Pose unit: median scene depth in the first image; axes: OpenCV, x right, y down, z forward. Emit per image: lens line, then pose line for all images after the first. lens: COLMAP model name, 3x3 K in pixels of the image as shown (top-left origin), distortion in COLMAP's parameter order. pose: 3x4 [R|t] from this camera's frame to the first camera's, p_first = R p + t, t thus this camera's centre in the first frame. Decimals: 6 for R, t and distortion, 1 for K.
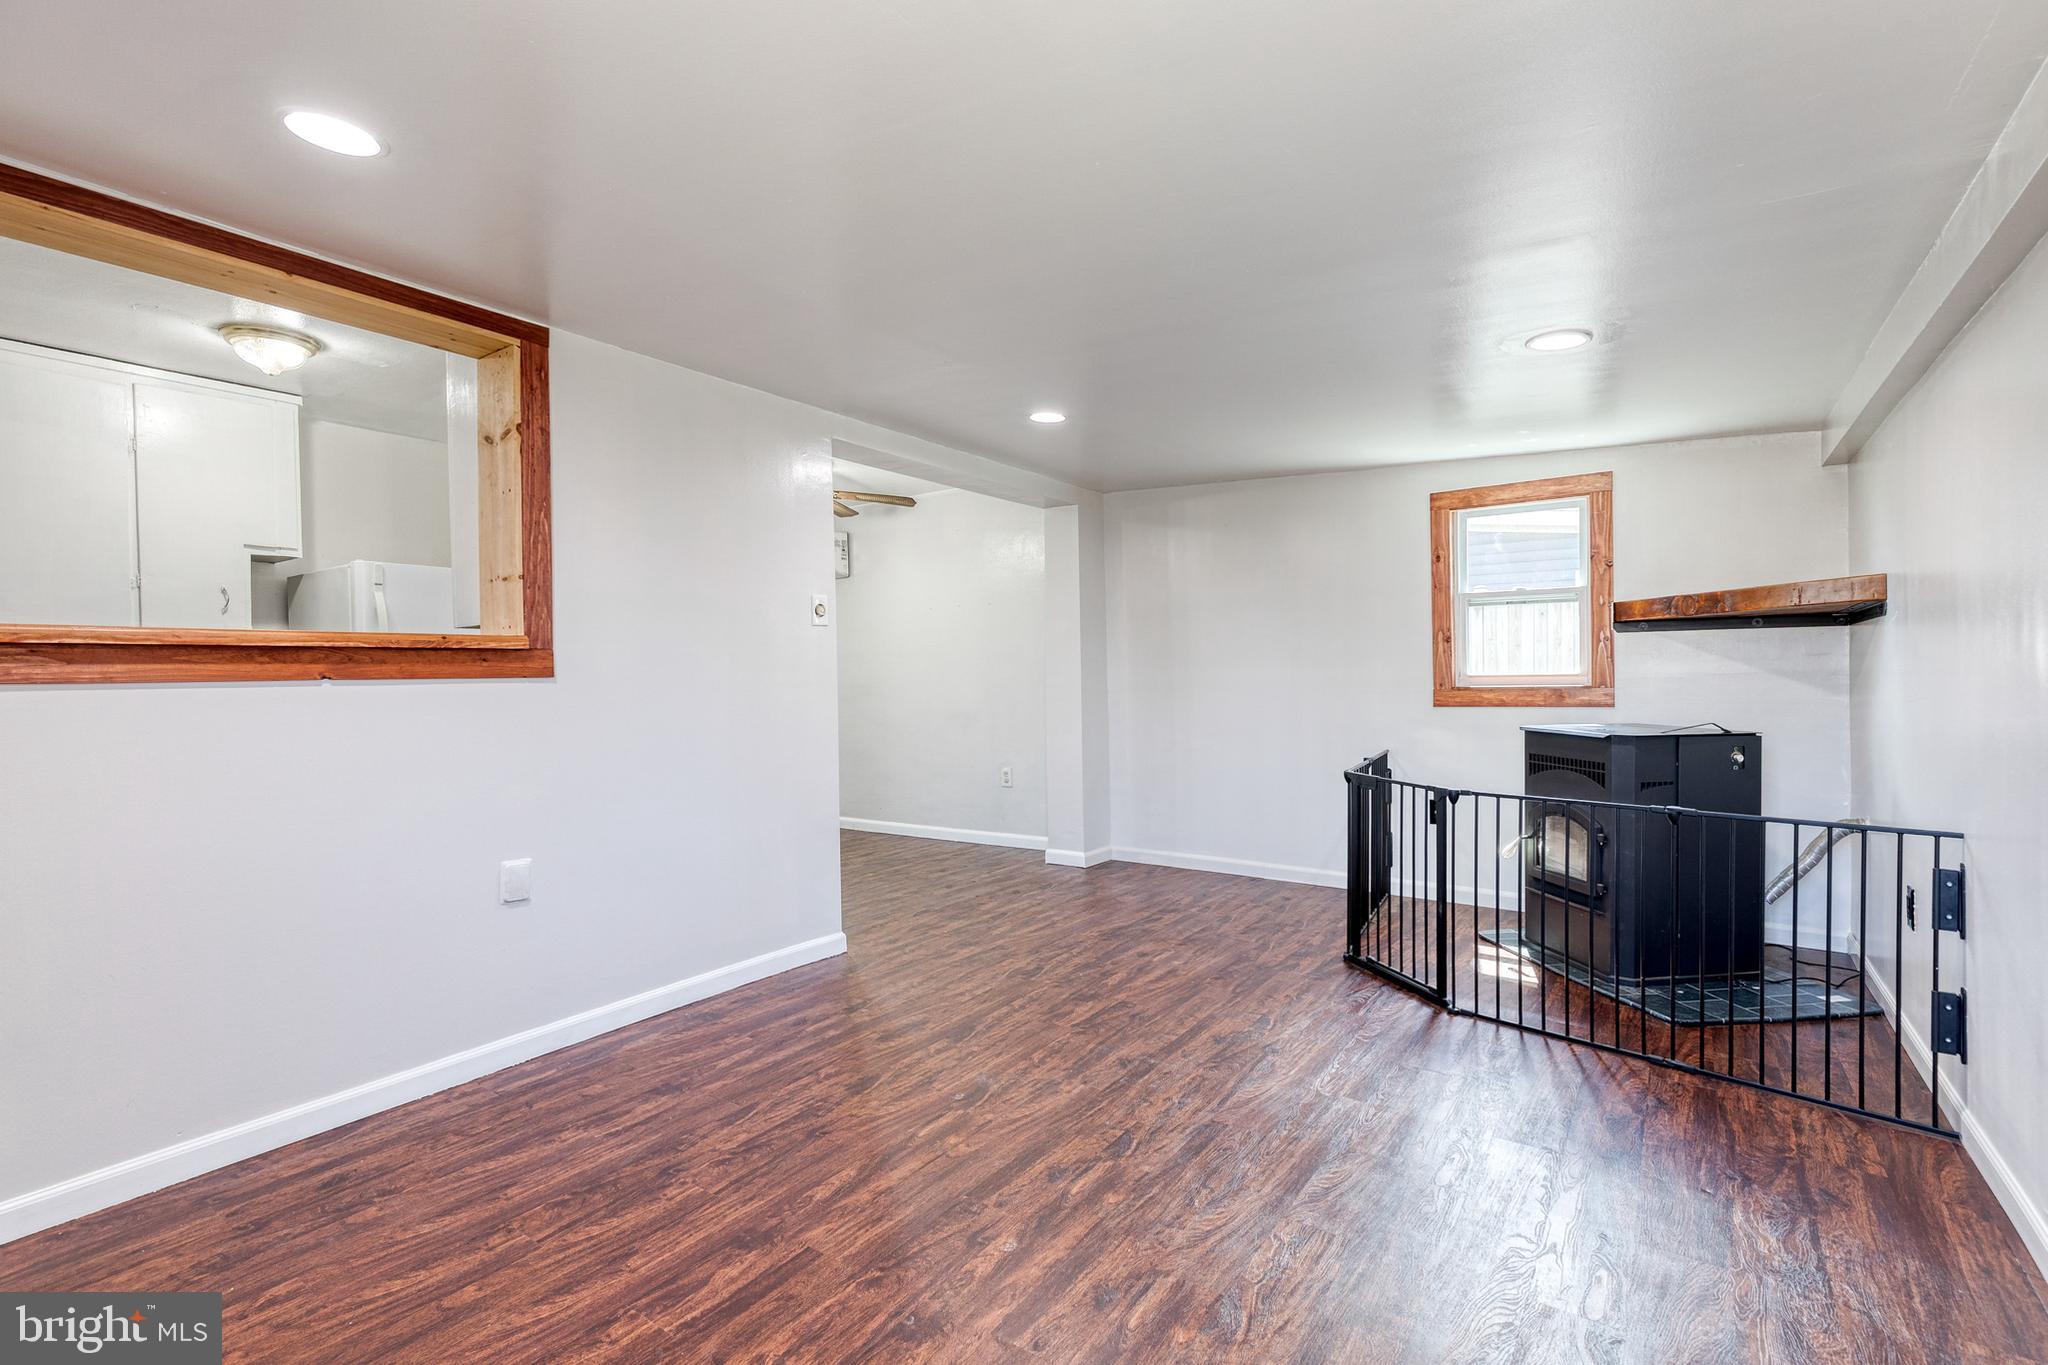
lens RADIAL K [[924.4, 0, 1039.9], [0, 924.4, 689.2], [0, 0, 1]] dist [0.009371, -0.000279]
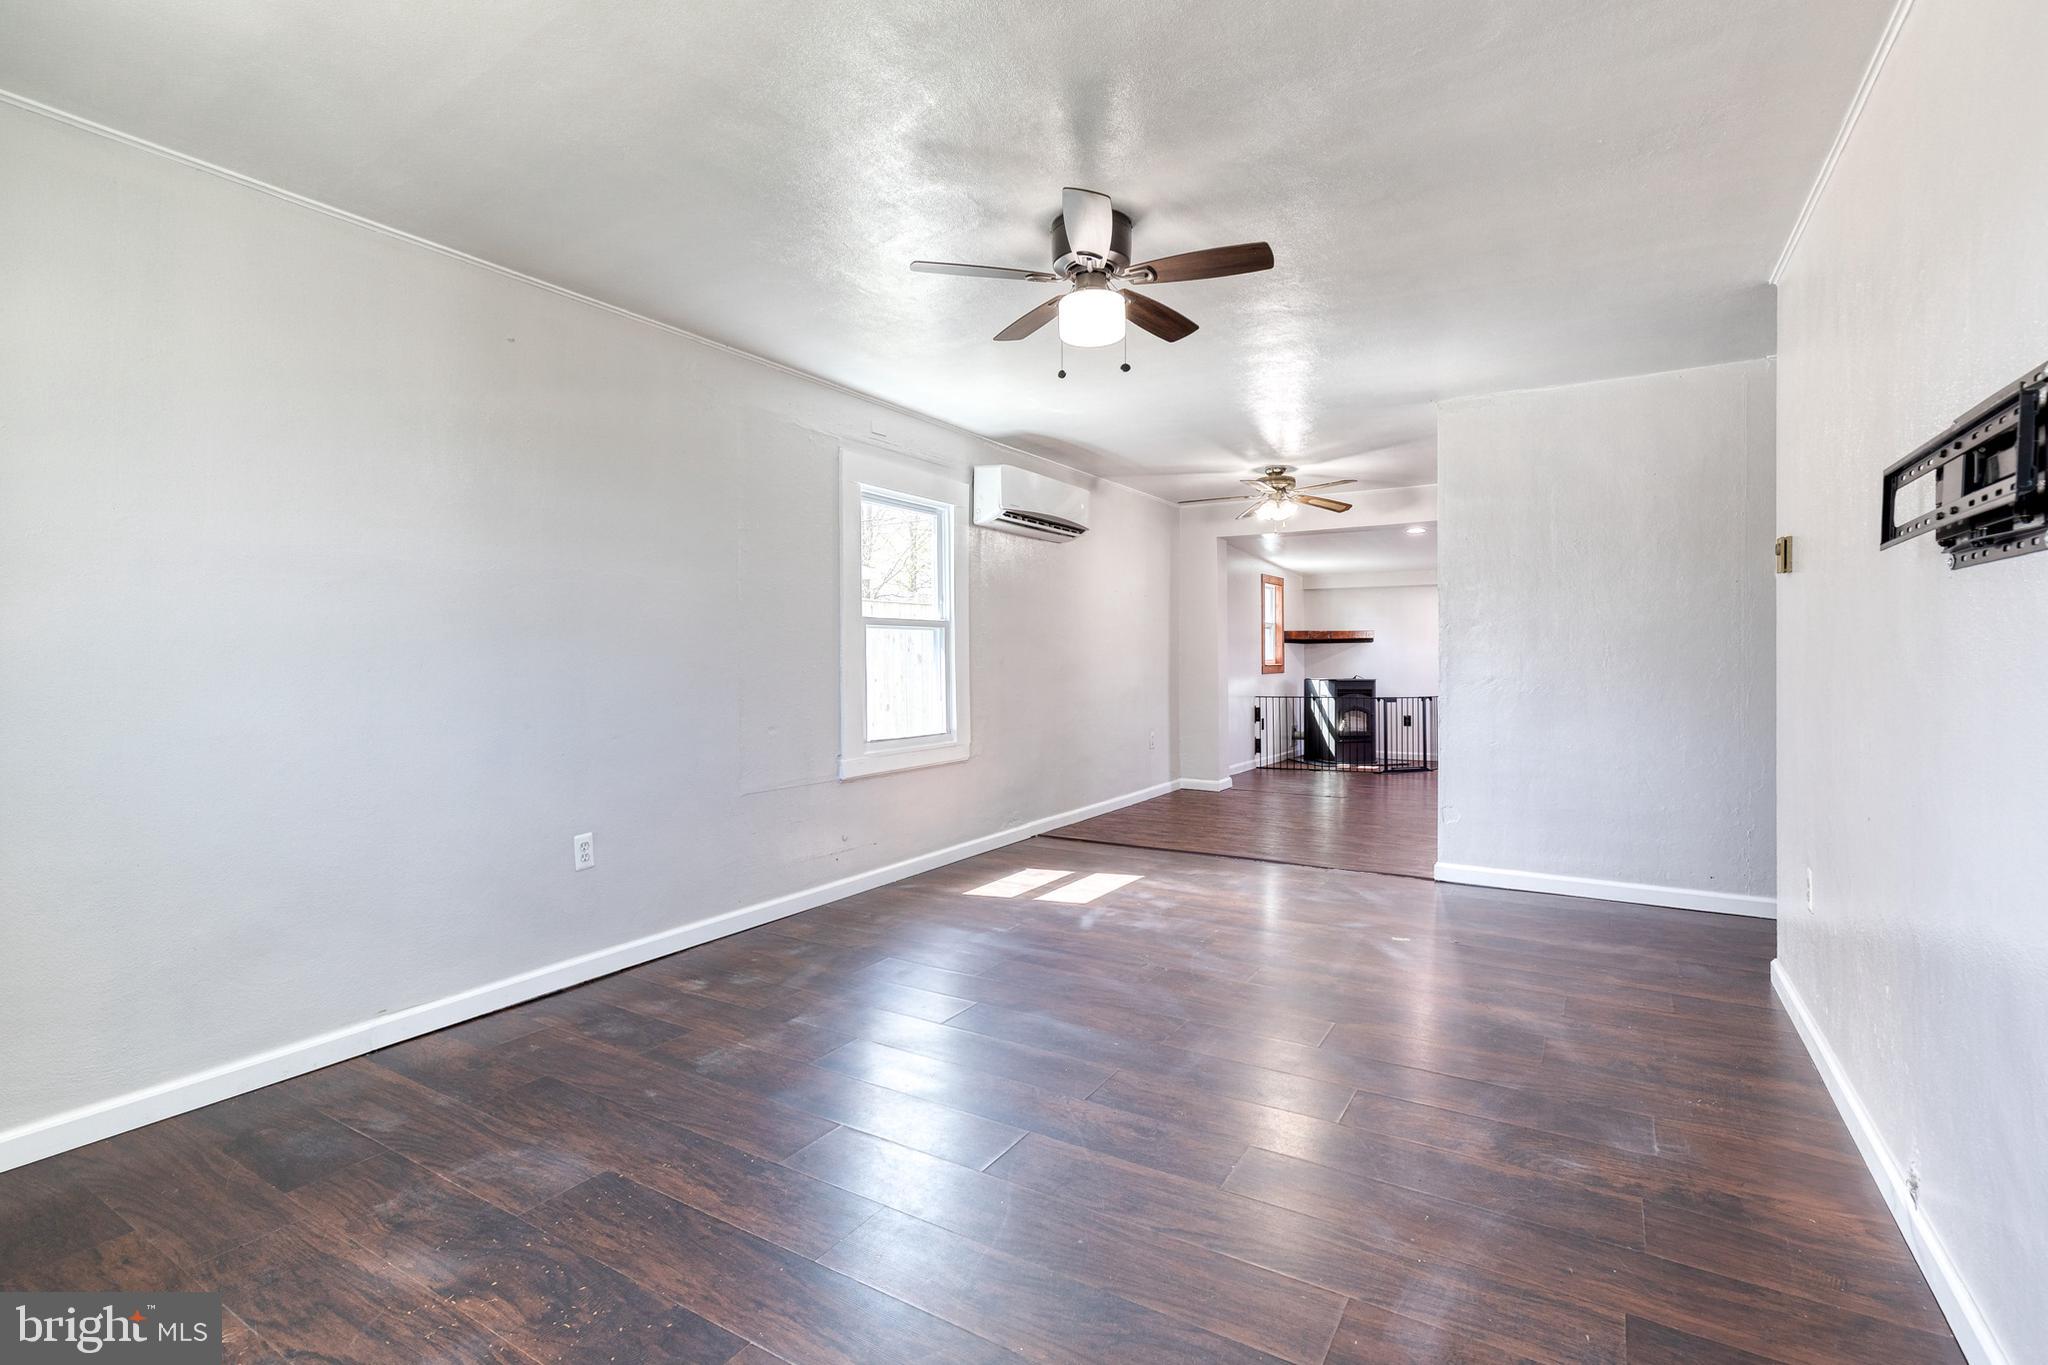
lens RADIAL K [[926.4, 0, 1044.6], [0, 926.4, 679.6], [0, 0, 1]] dist [0.009244, -0.000029]
pose [[-0.059977, -0.008923, 0.998160, -2.612552], [0.016068, 0.999822, 0.009903, 0.003410], [-0.998070, 0.016633, -0.059823, 2.551949]]
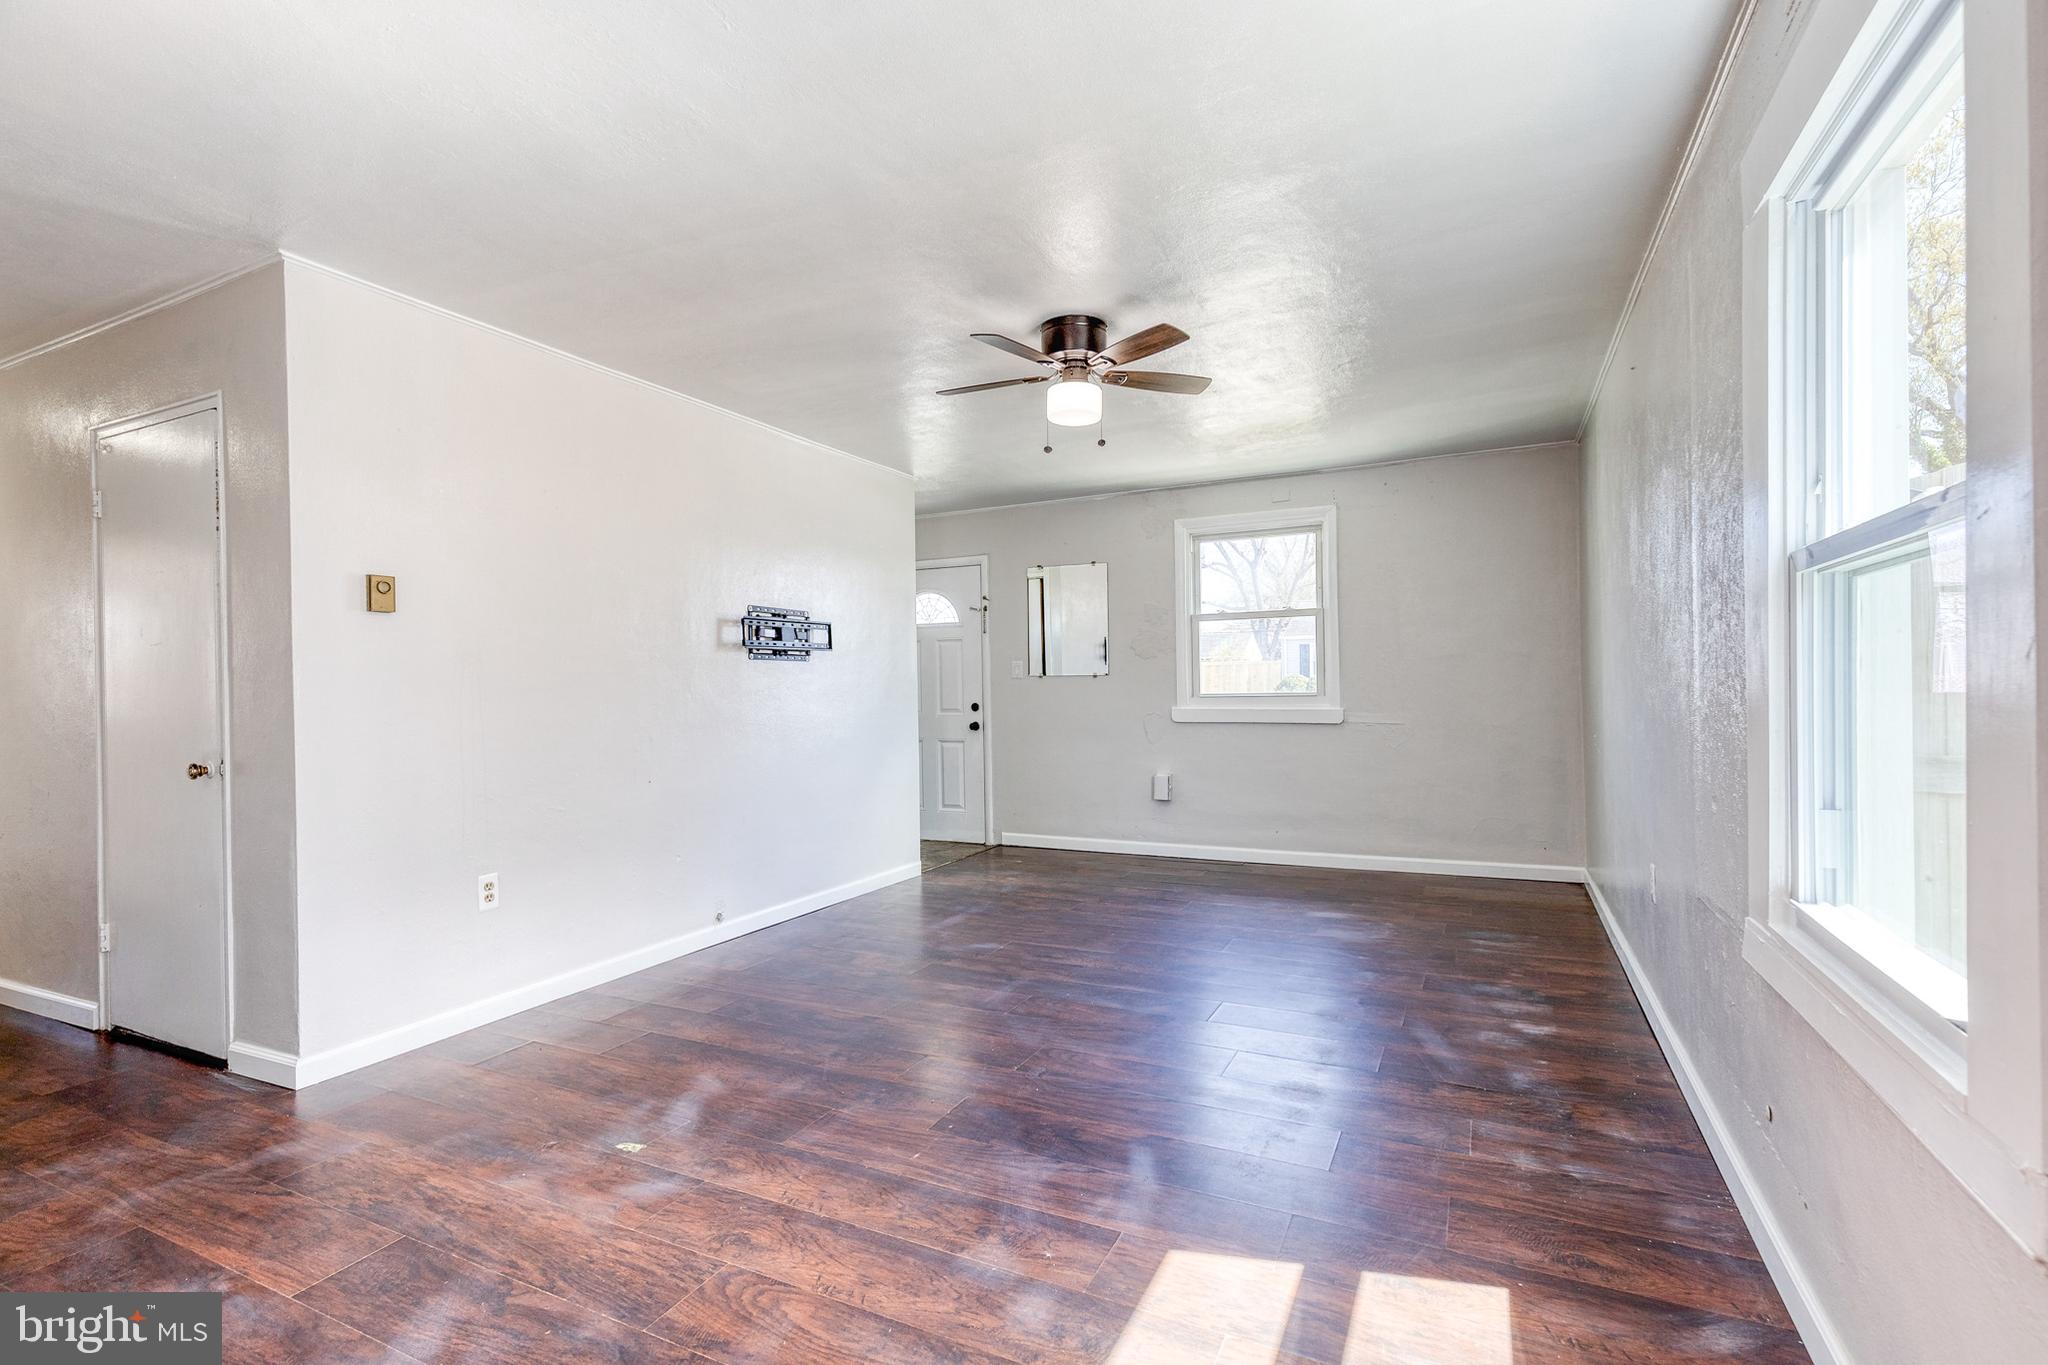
lens RADIAL K [[916.0, 0, 1046.9], [0, 916.0, 681.1], [0, 0, 1]] dist [0.008774, -0.000579]
pose [[0.155230, 0.005796, -0.987861, -0.526342], [0.006641, 0.999954, 0.006910, -0.020909], [0.987856, -0.007633, 0.155184, 2.223396]]
